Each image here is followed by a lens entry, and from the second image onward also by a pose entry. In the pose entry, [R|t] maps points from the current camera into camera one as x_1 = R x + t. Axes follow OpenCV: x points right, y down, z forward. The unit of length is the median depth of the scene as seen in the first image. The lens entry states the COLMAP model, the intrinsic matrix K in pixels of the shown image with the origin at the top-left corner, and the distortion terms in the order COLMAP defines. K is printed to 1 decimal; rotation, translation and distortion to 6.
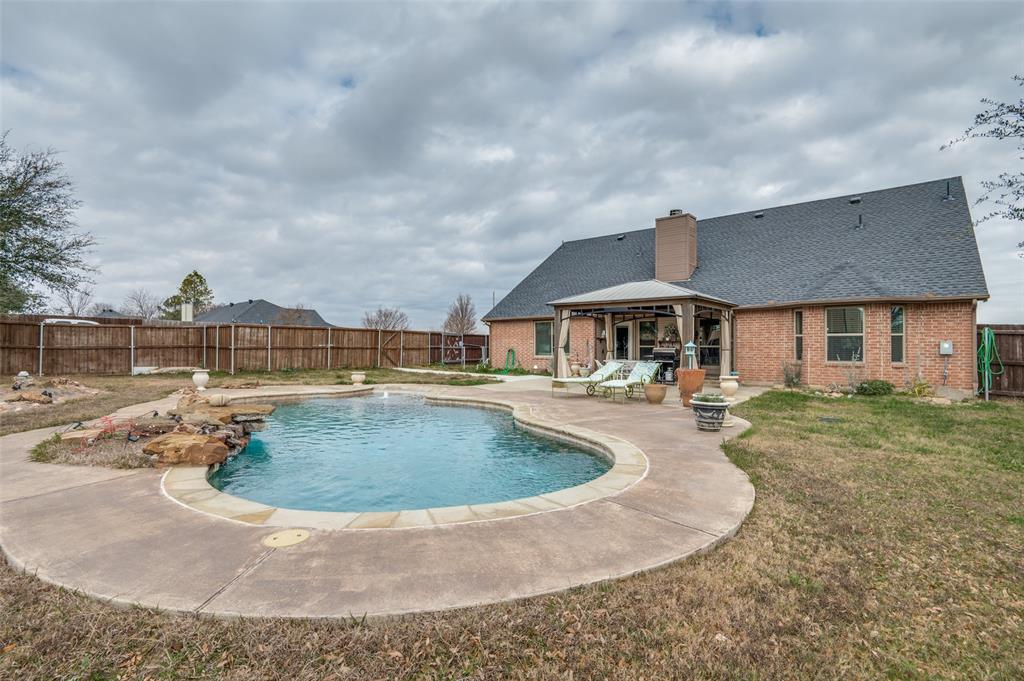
lens RADIAL K [[478.7, 0, 507.7], [0, 478.7, 337.7], [0, 0, 1]] dist [-0.017679, -0.002802]
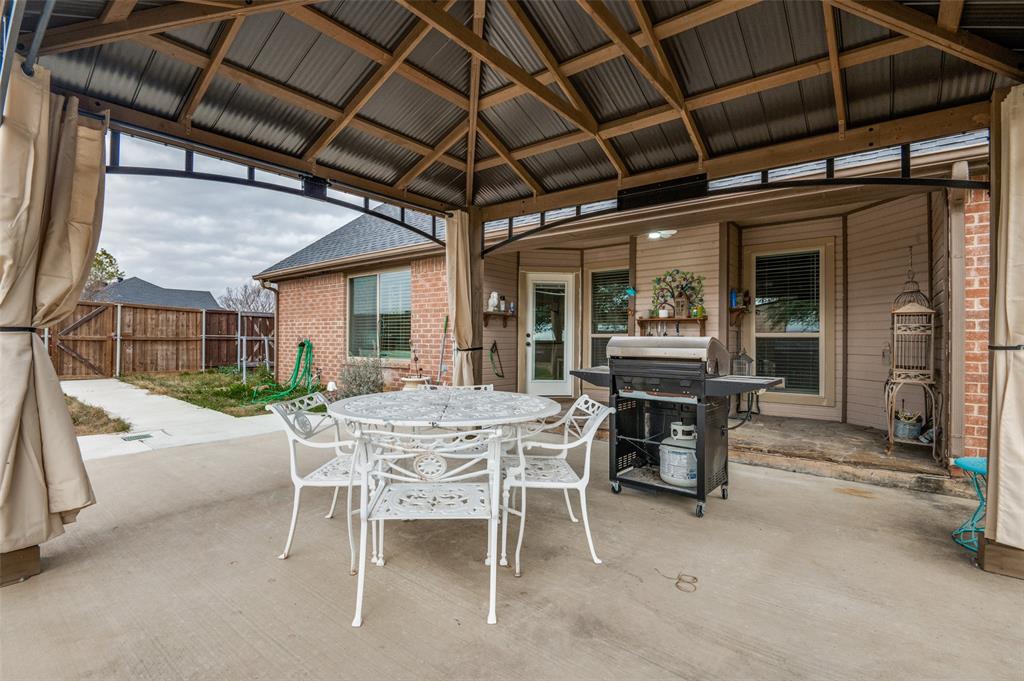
lens RADIAL K [[478.7, 0, 515.7], [0, 478.7, 338.0], [0, 0, 1]] dist [-0.017679, -0.002802]
pose [[0.999047, 0.005774, 0.043262, 0.180831], [-0.006290, 0.999911, 0.011799, 0.014489], [-0.043190, -0.012060, 0.998994, 0.559302]]
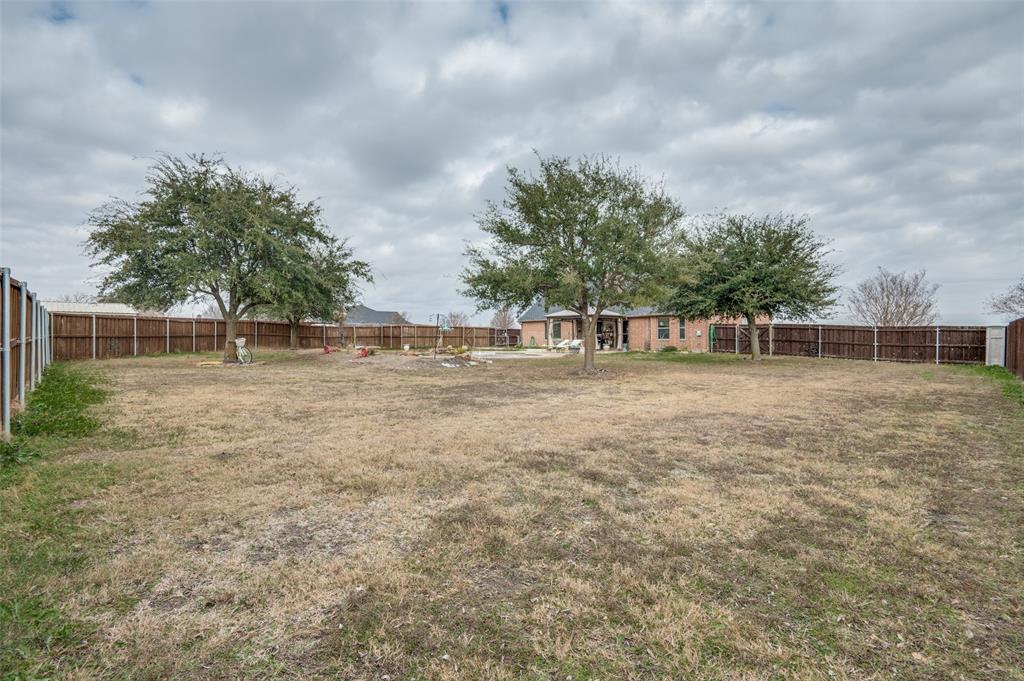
lens RADIAL K [[478.7, 0, 511.9], [0, 478.7, 338.8], [0, 0, 1]] dist [-0.017679, -0.002802]
pose [[0.997574, -0.006468, -0.069319, 0.057367], [0.007478, 0.999869, 0.014325, 0.004490], [0.069217, -0.014809, 0.997492, -0.924479]]
